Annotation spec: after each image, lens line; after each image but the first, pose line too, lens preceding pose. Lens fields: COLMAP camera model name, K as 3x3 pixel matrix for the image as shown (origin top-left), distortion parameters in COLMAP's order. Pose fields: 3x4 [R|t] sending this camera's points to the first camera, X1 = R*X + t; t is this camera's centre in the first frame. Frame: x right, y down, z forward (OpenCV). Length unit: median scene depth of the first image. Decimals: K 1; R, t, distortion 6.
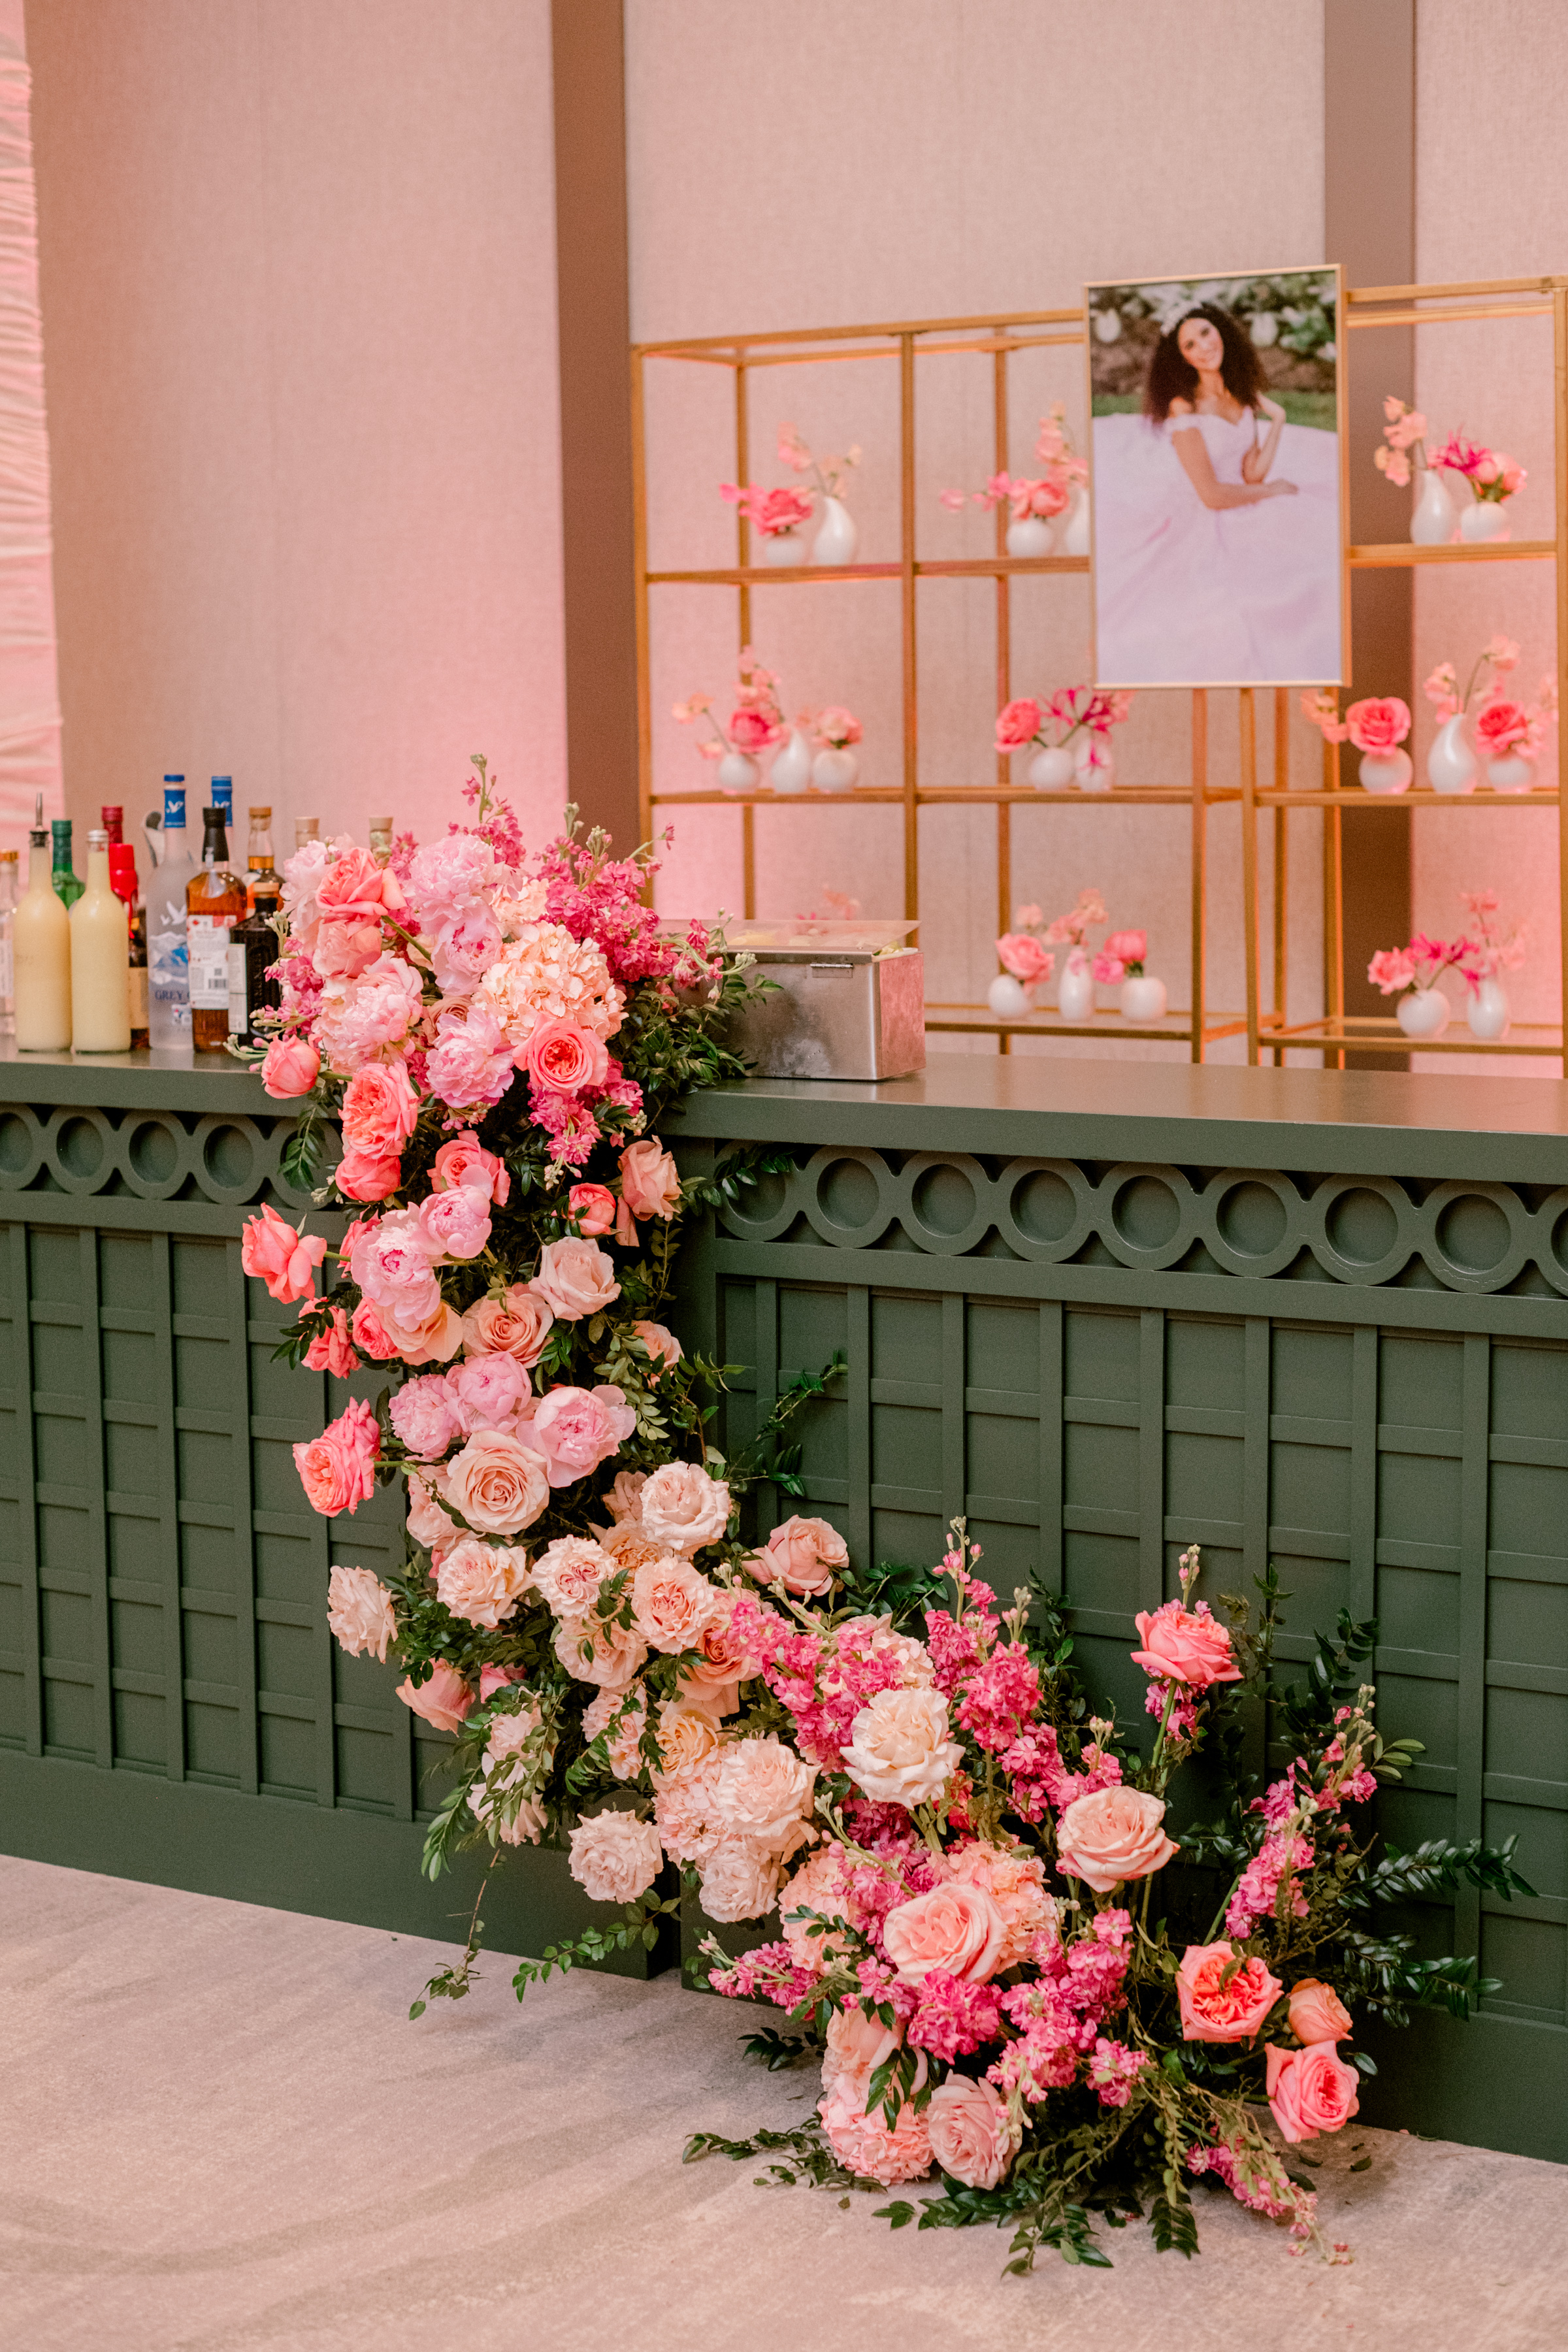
lens RADIAL K [[3441.1, 0, 793.1], [0, 3441.1, 1176.7], [0, 0, 1]] dist [-0.053041, 0.000000]
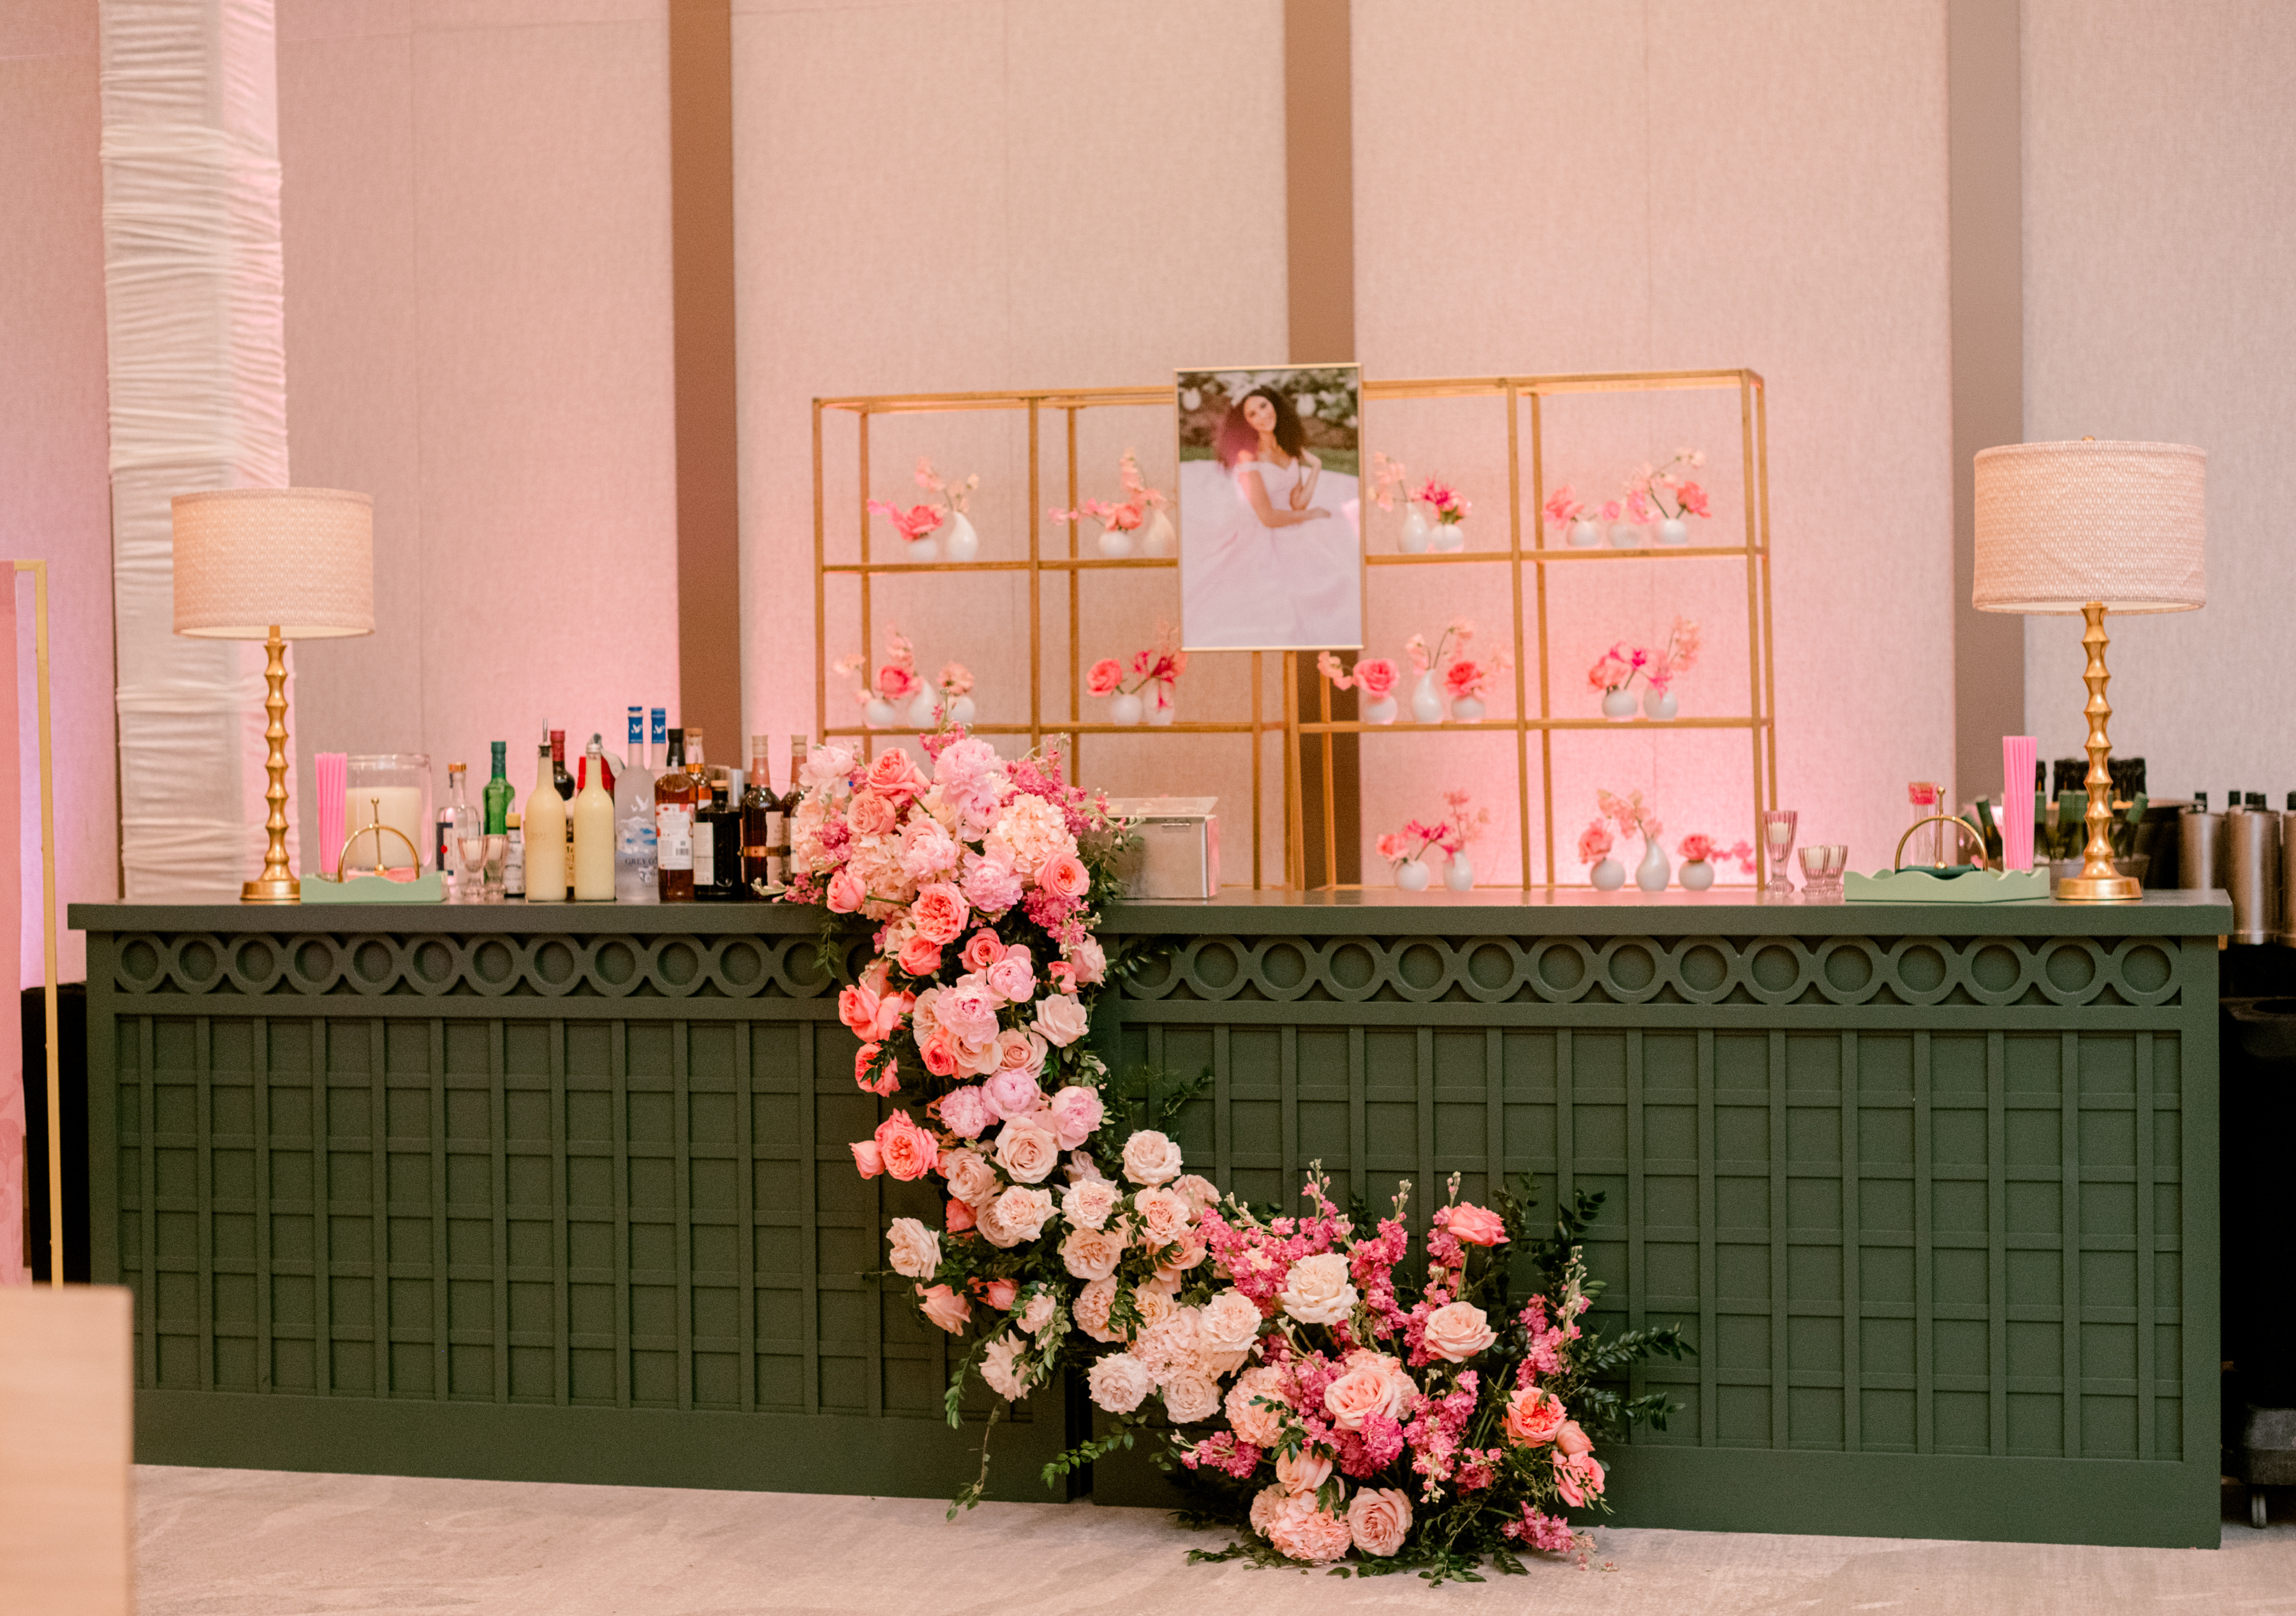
lens RADIAL K [[3576.7, 0, 1148.4], [0, 3576.7, 808.2], [0, 0, 1]] dist [-0.056172, 0.000000]
pose [[0.963930, -0.007041, 0.266064, -0.432940], [0.034019, 0.994710, -0.096925, 0.087807], [-0.263974, 0.102480, 0.959070, -0.546024]]
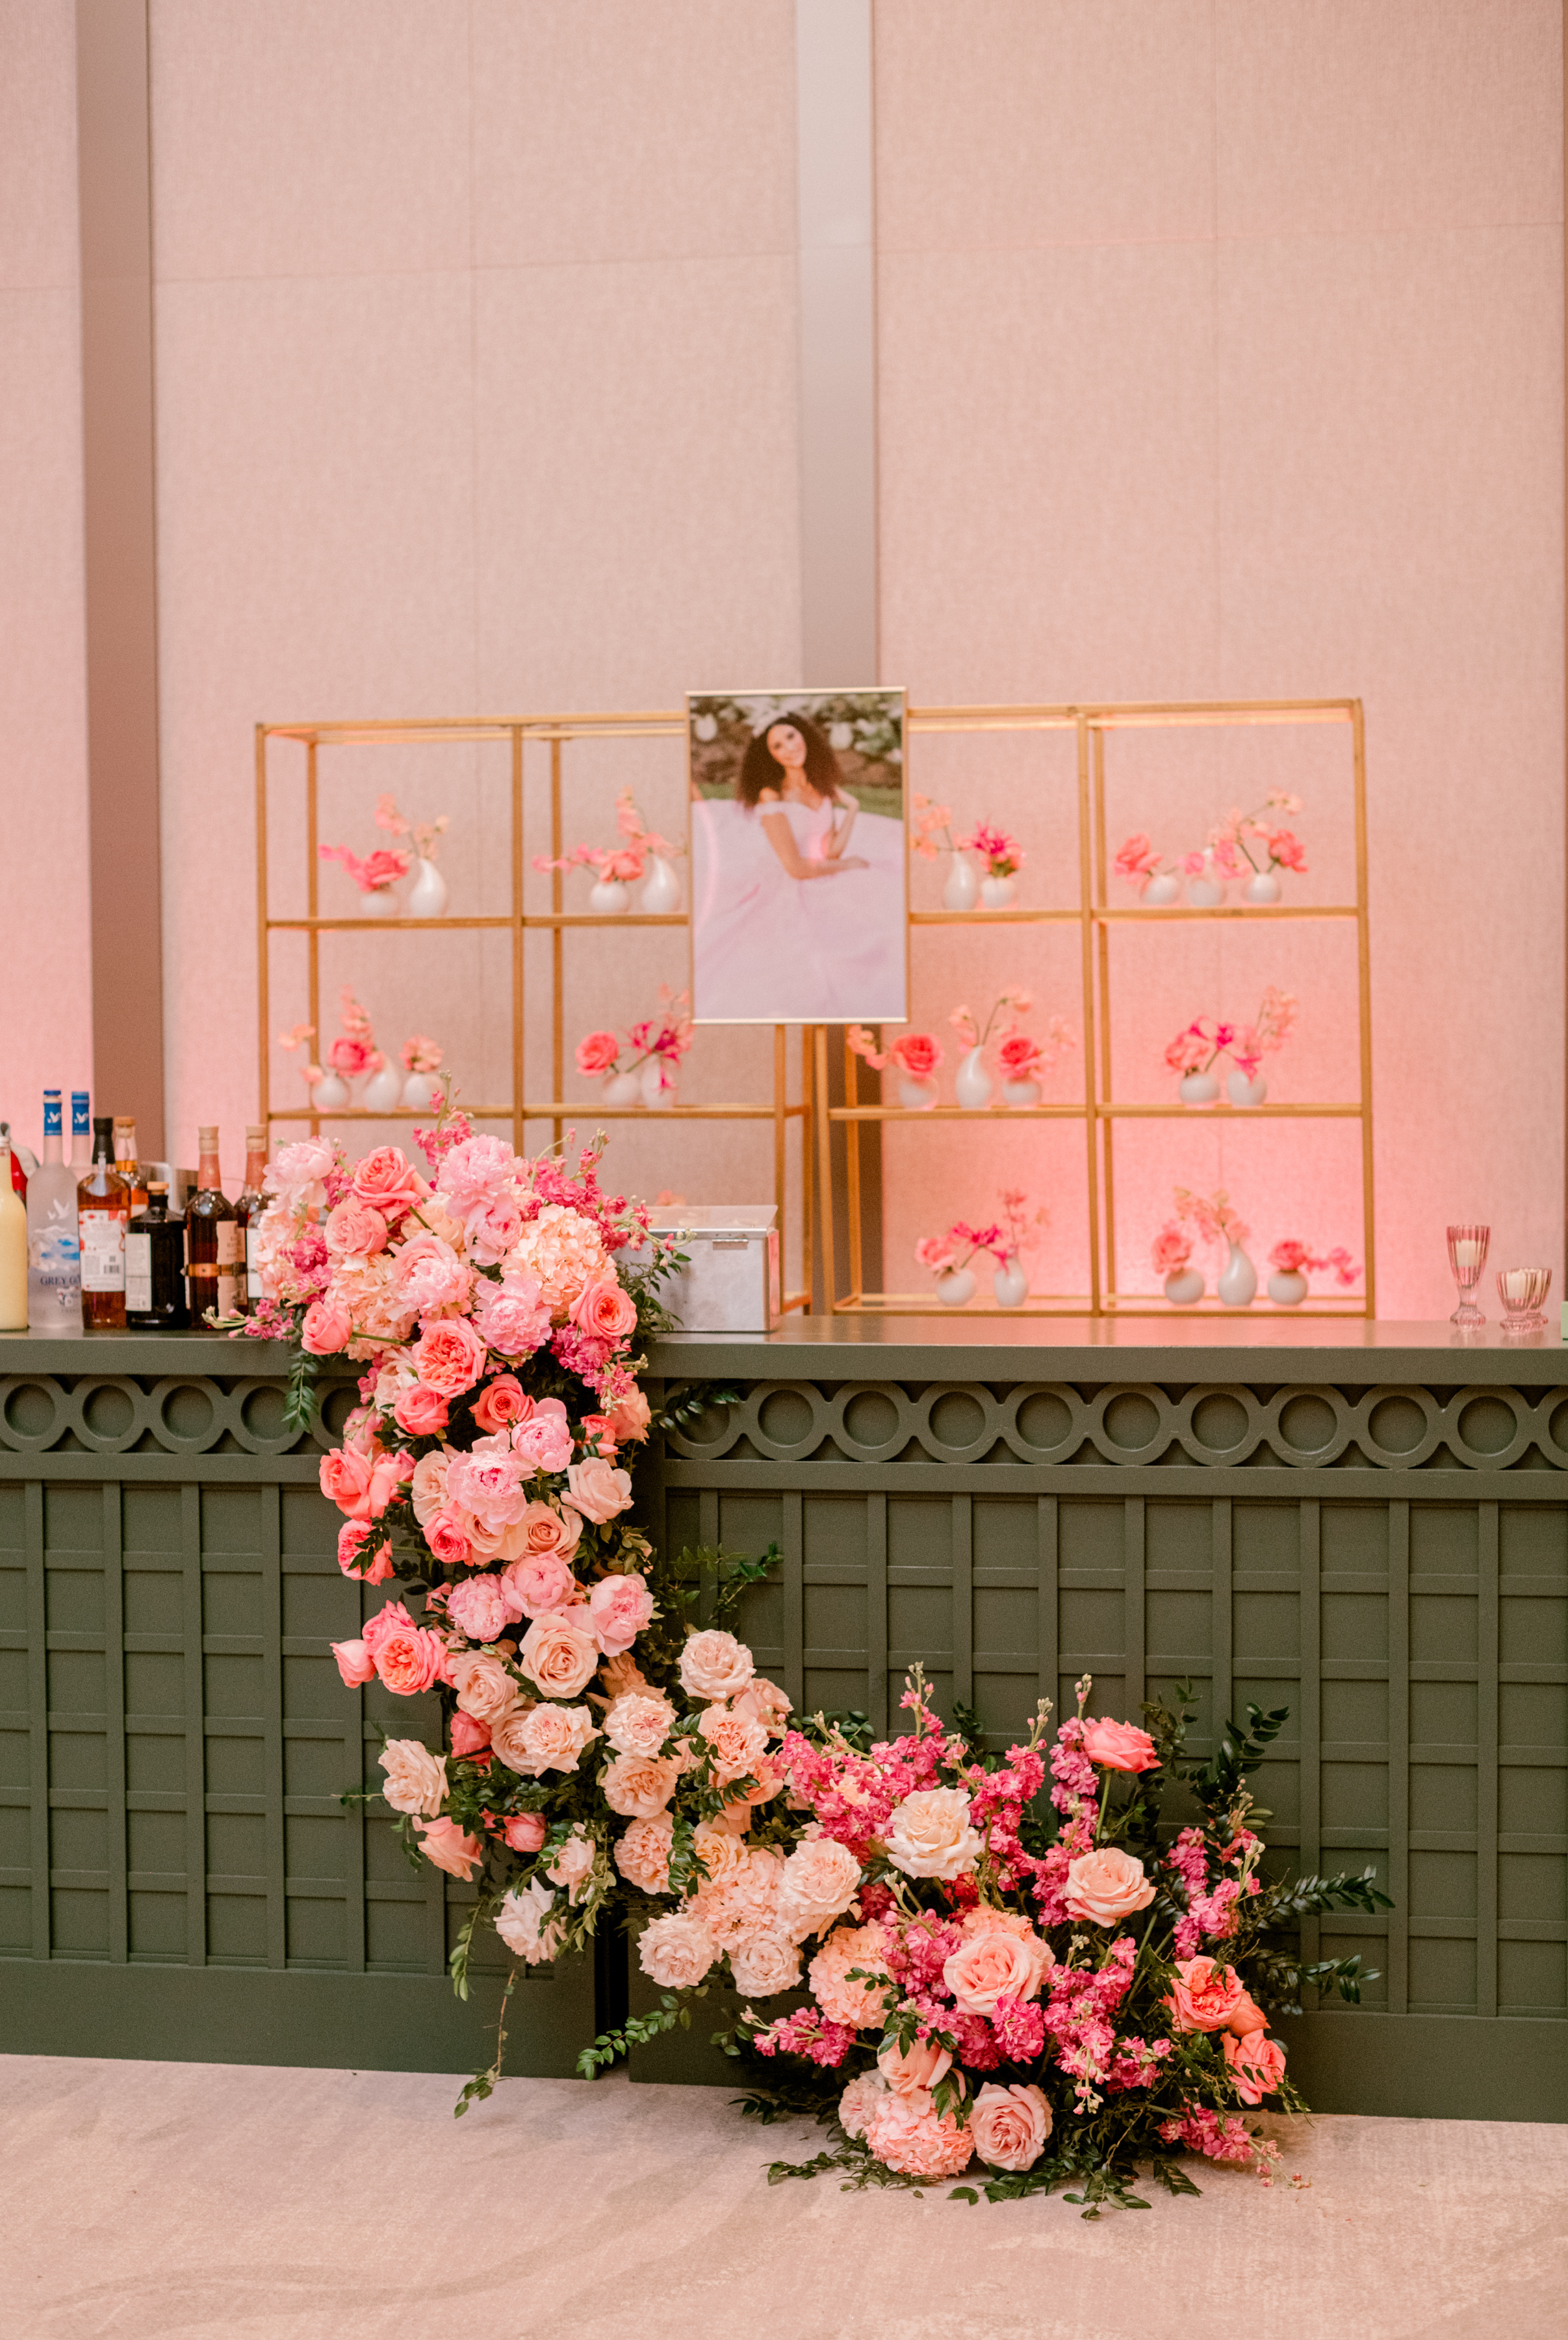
lens RADIAL K [[3423.1, 0, 755.4], [0, 3423.1, 1233.9], [0, 0, 1]] dist [-0.053041, 0.000000]
pose [[0.942574, -0.010747, 0.333823, -0.400436], [0.037707, 0.996516, -0.074385, 0.029783], [-0.331861, 0.082701, 0.939696, -0.178243]]
